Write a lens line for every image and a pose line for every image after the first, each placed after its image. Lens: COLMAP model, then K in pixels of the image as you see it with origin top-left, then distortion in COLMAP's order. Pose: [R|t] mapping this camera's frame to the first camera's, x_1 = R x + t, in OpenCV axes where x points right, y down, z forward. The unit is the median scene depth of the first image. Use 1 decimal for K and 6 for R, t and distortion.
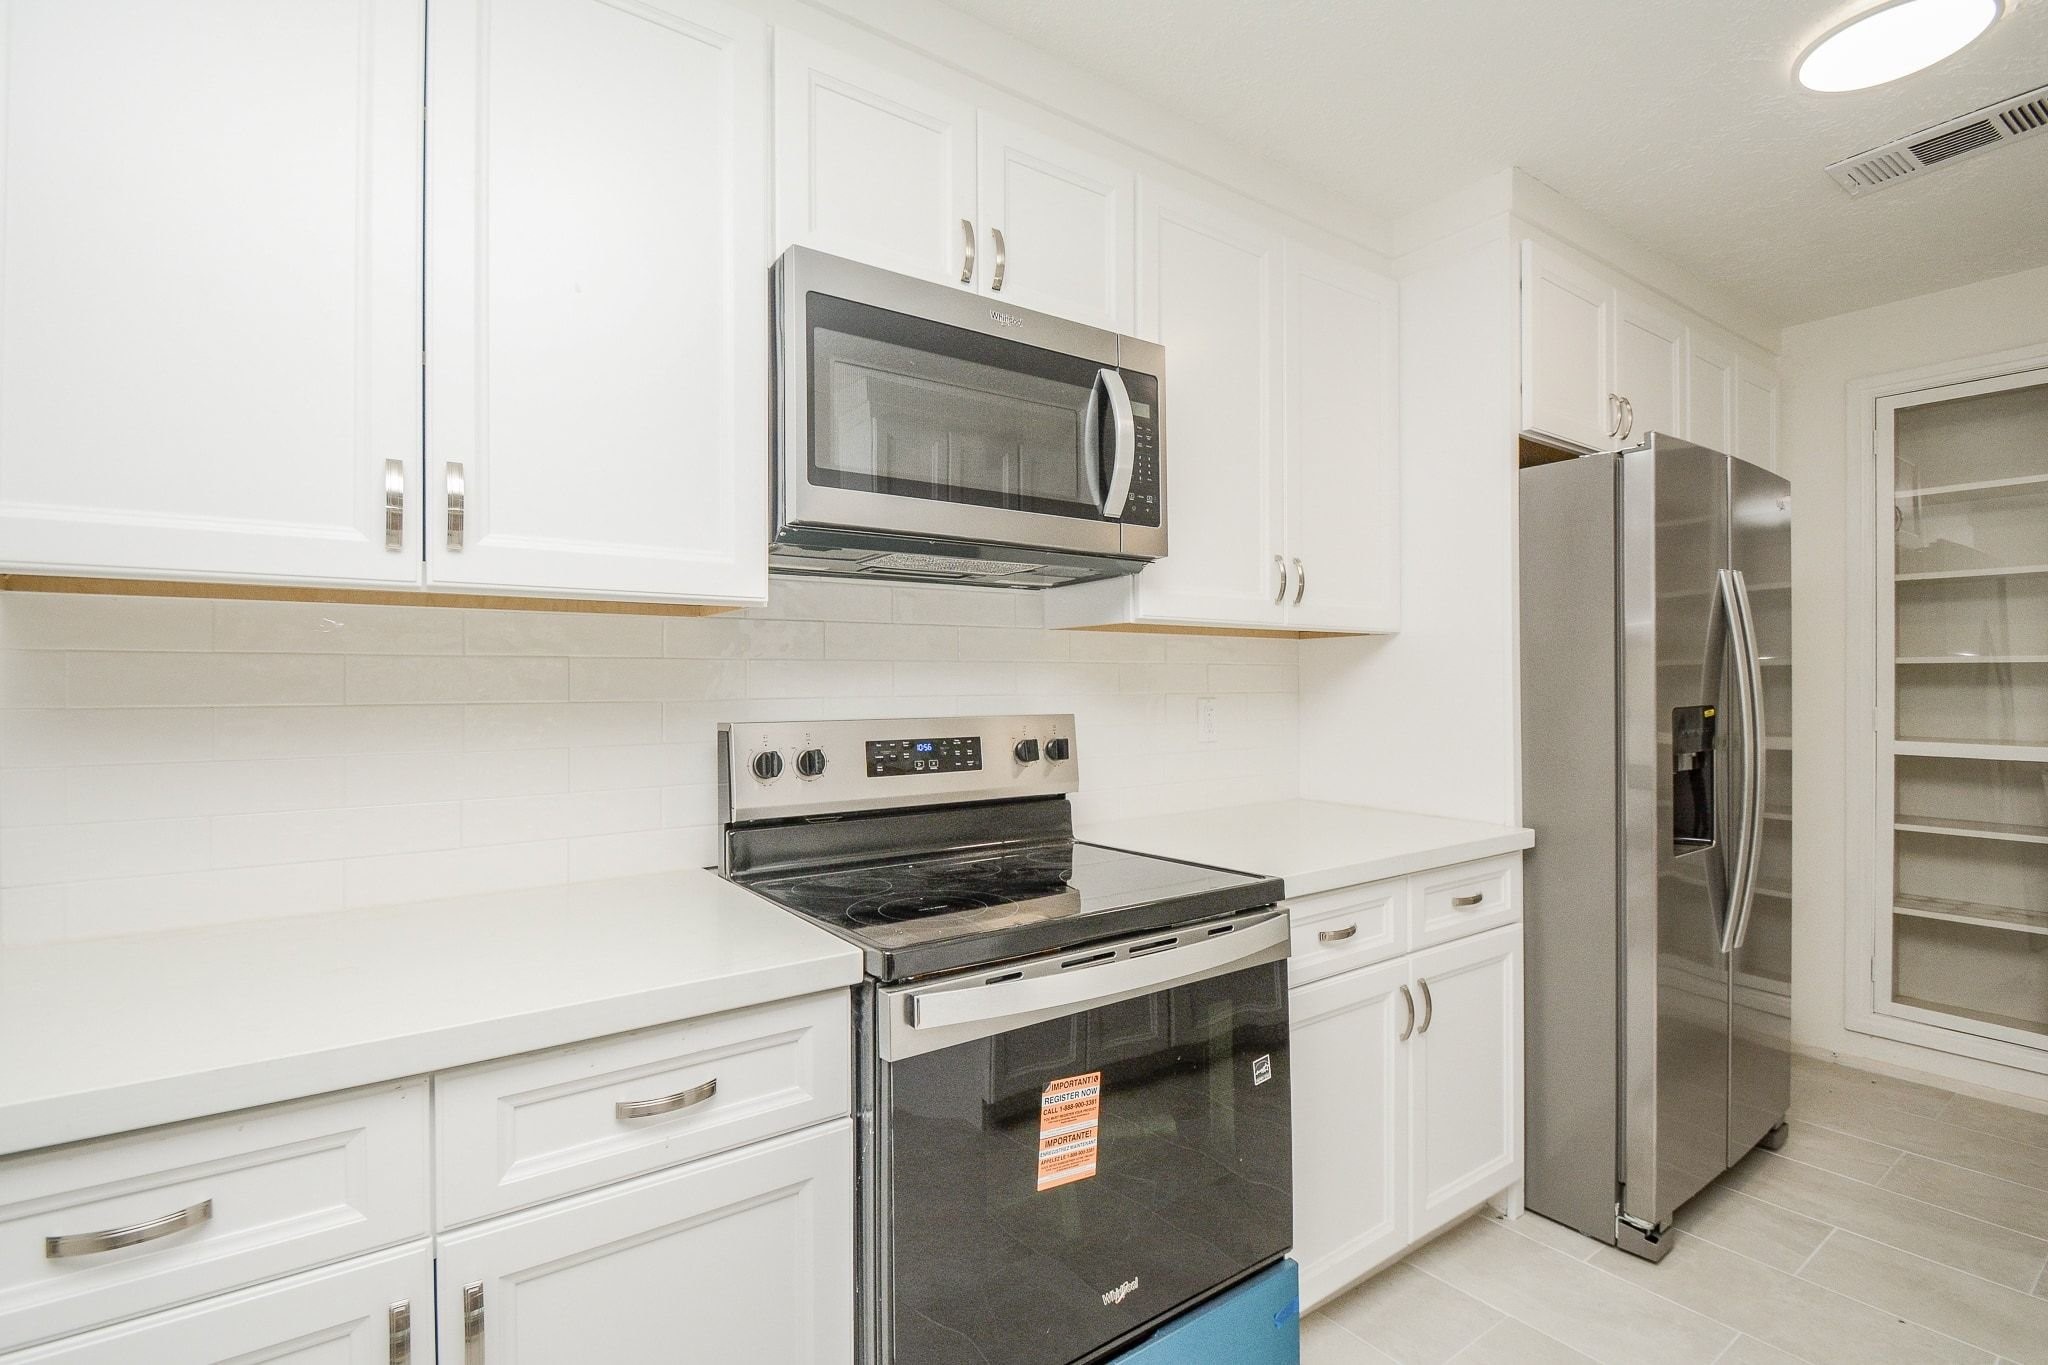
lens RADIAL K [[903.5, 0, 1018.5], [0, 903.5, 685.4], [0, 0, 1]] dist [0.003719, -0.008500]
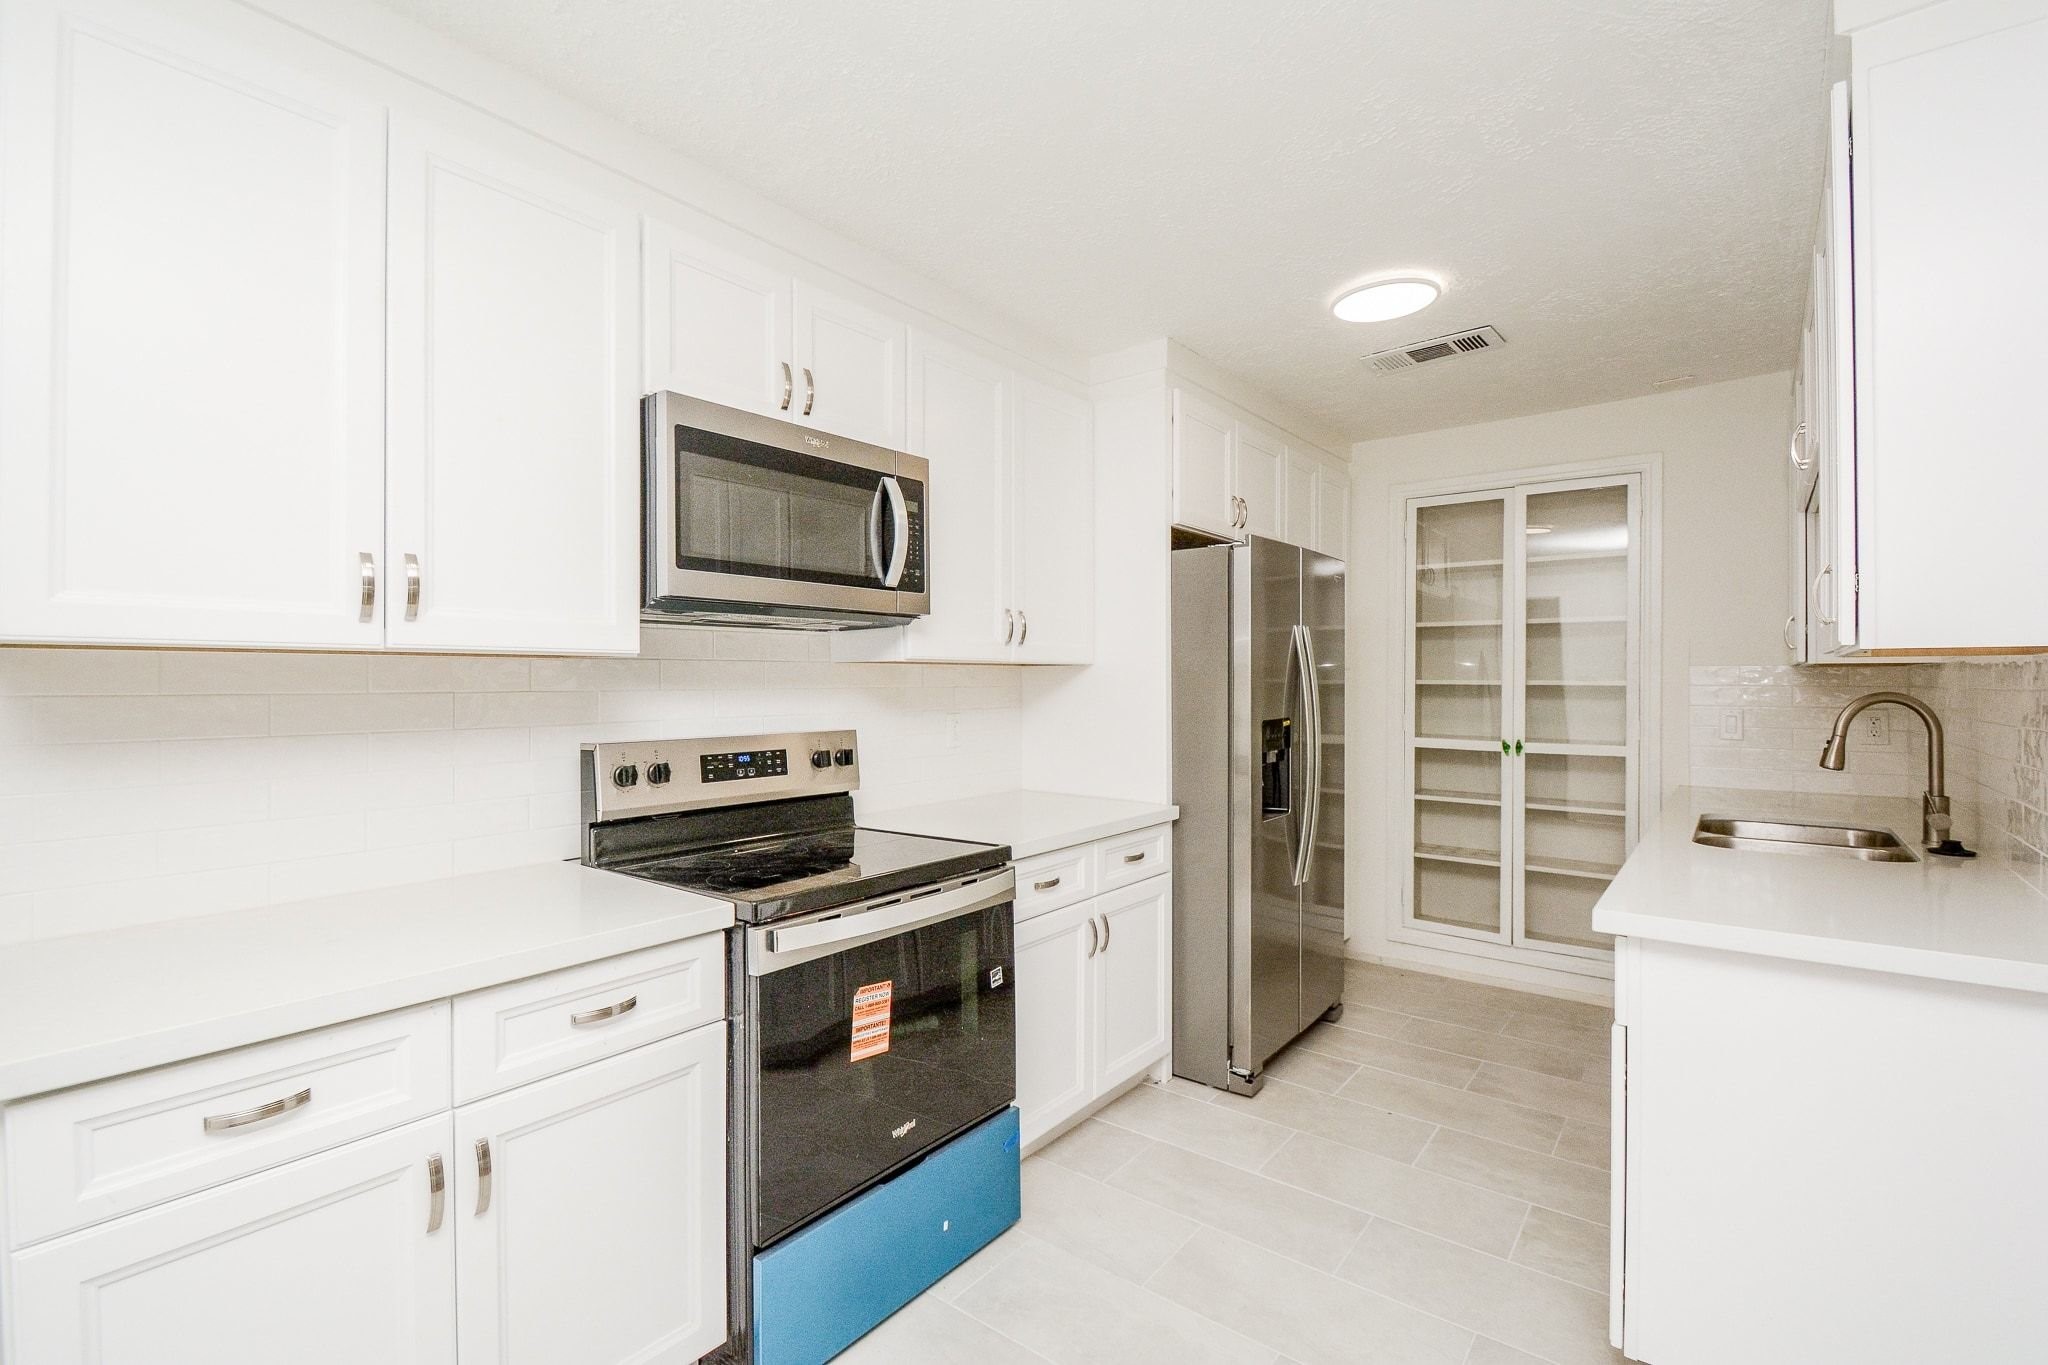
lens RADIAL K [[903.5, 0, 1019.5], [0, 903.5, 679.3], [0, 0, 1]] dist [0.003719, -0.008500]
pose [[0.955084, 0.005725, 0.296280, -0.112557], [-0.005028, 0.999983, -0.003112, -0.042843], [-0.296293, 0.001483, 0.955096, -0.350157]]
